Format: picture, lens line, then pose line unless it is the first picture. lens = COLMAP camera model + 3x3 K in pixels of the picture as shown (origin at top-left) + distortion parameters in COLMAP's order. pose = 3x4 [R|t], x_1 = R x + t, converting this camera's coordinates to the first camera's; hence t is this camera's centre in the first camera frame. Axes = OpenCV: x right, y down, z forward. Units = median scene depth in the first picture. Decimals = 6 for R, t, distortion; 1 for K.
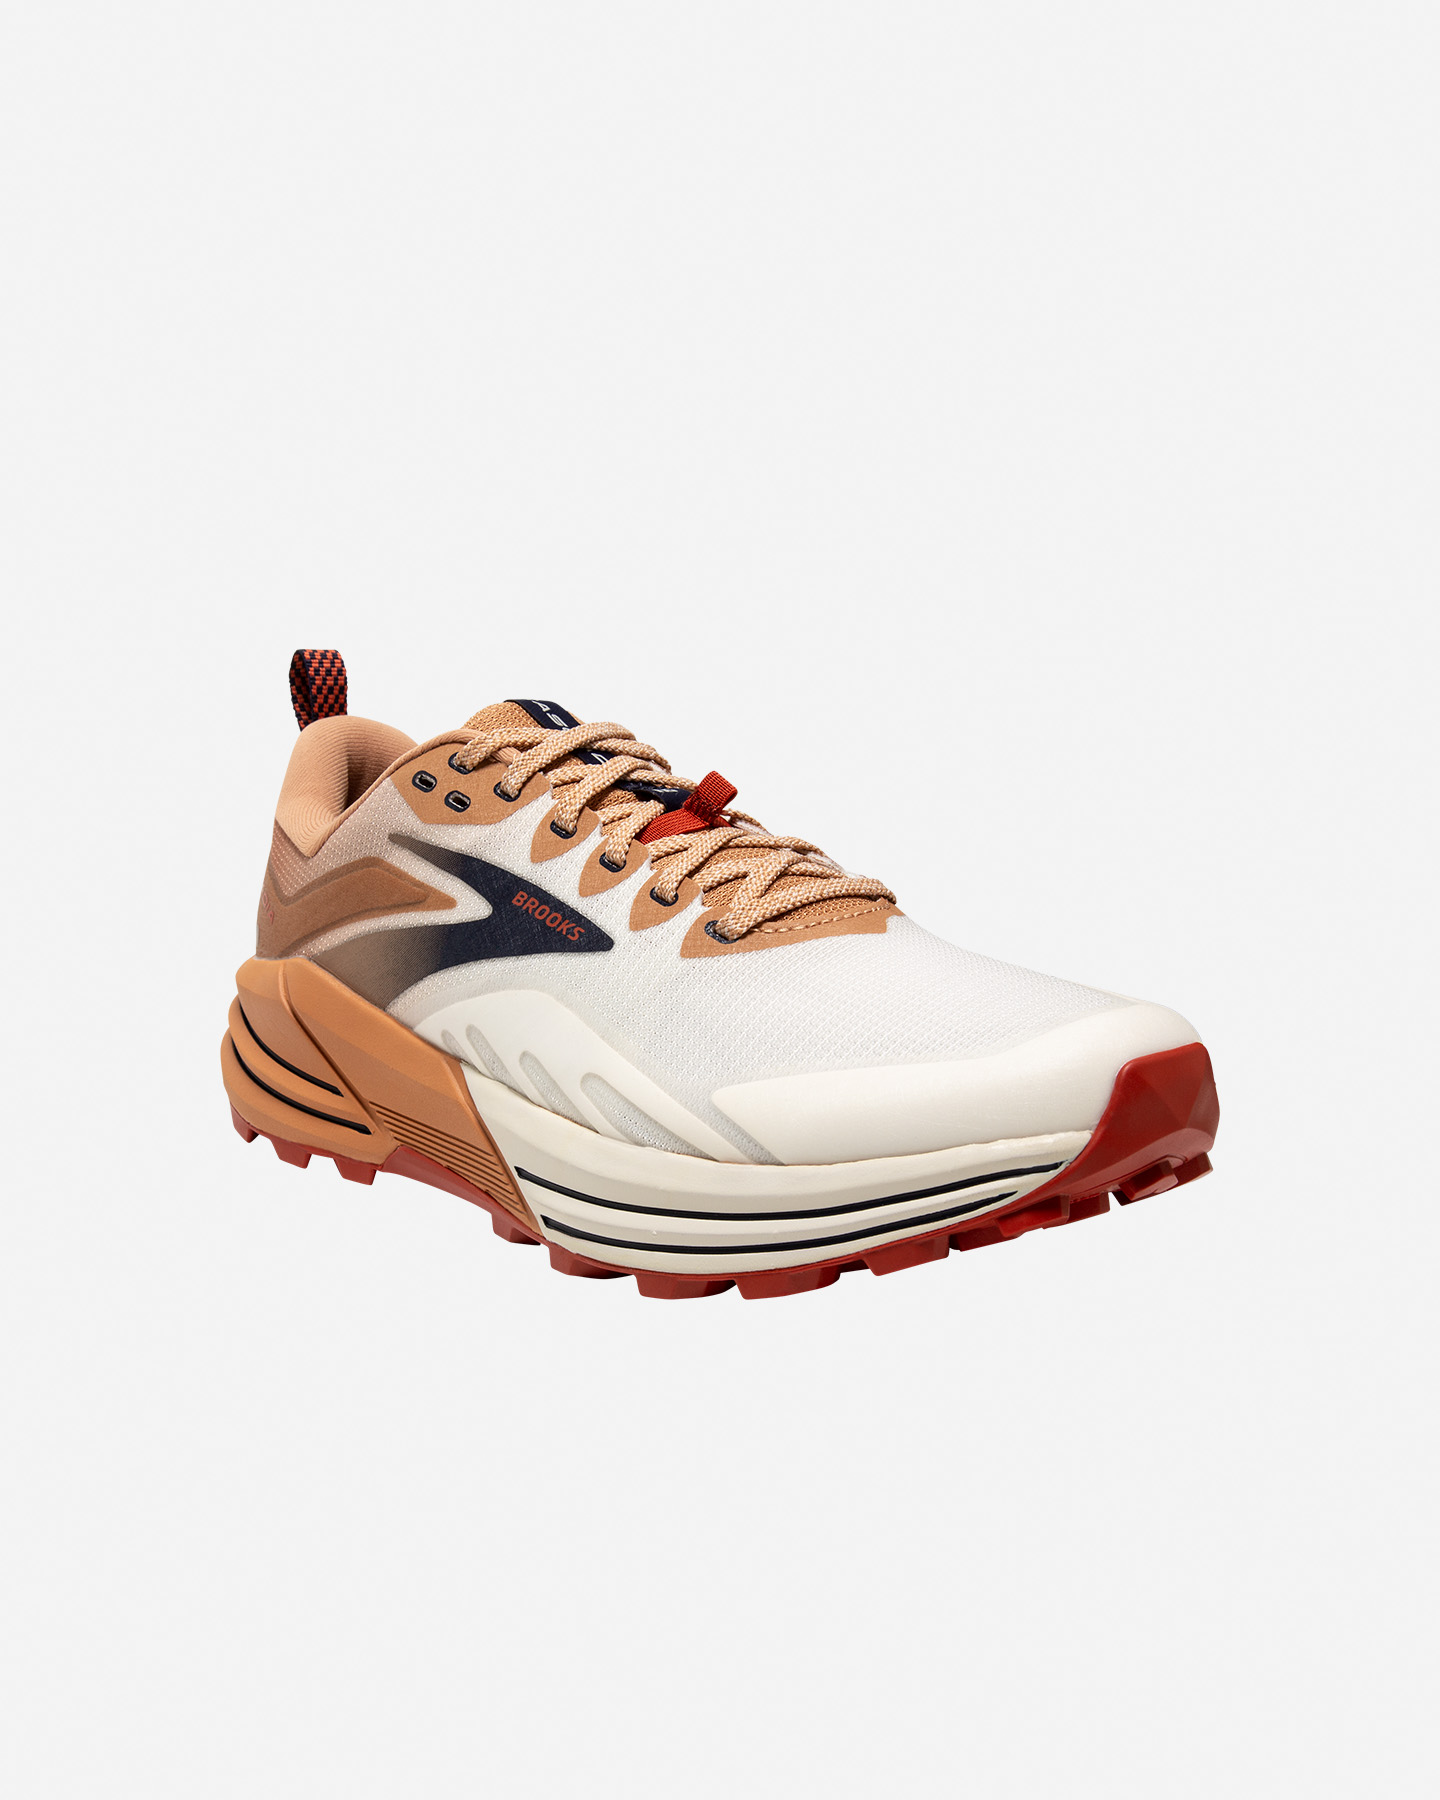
lens RADIAL K [[2568.3, 0, 720.9], [0, 2568.3, 818.3], [0, 0, 1]] dist [0.123891, 0.025263]
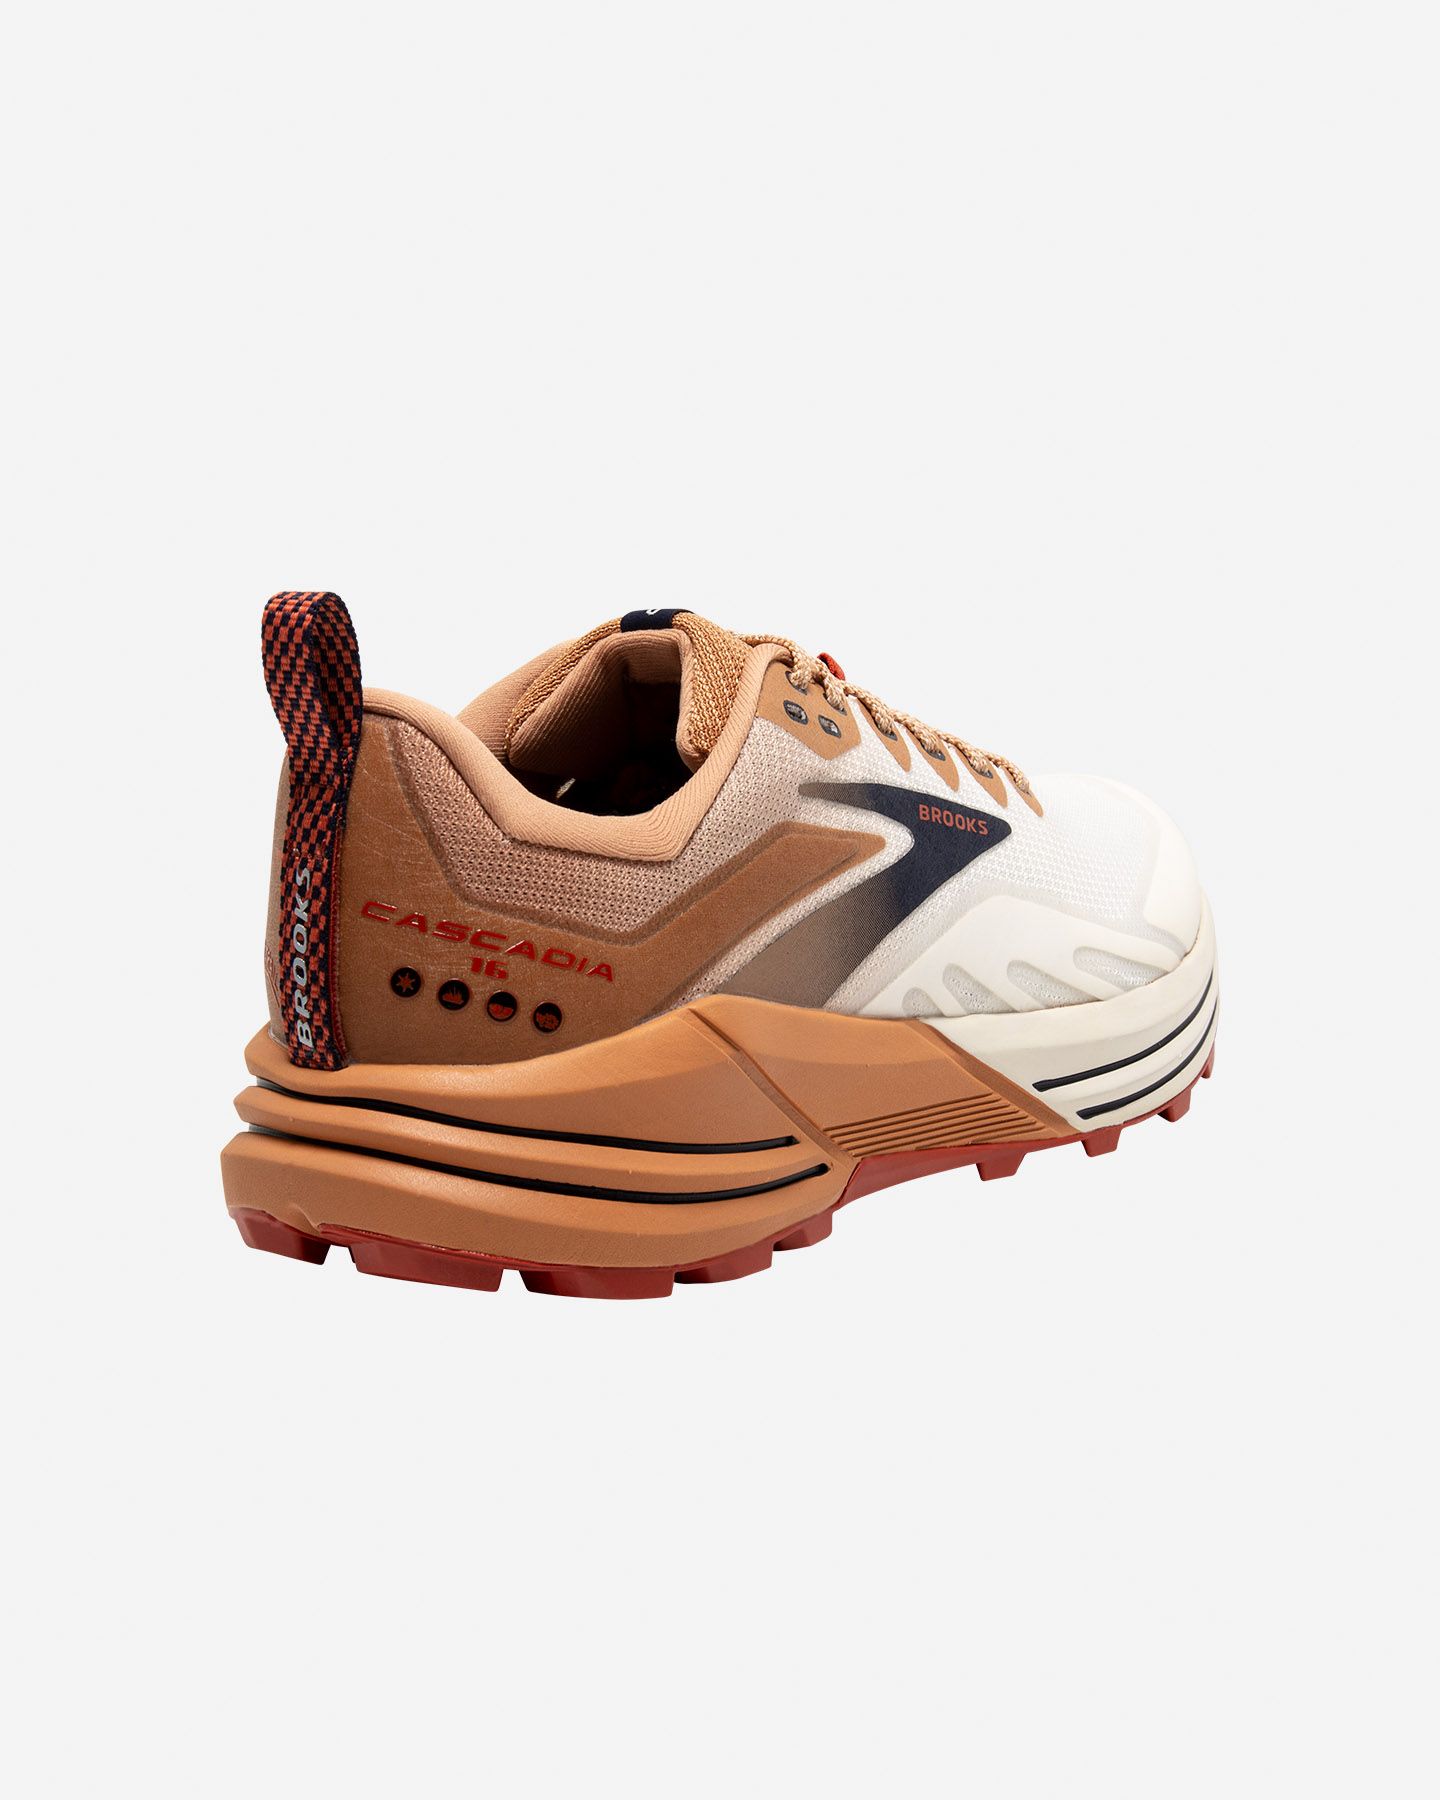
lens RADIAL K [[2446.7, 0, 720.0], [0, 2446.7, 900.0], [0, 0, 1]] dist [0.084306, -0.003661]
pose [[-0.097212, -0.176671, 0.979458, -0.863070], [0.140253, 0.971866, 0.189222, -0.104121], [-0.985332, 0.155766, -0.069698, 1.094856]]
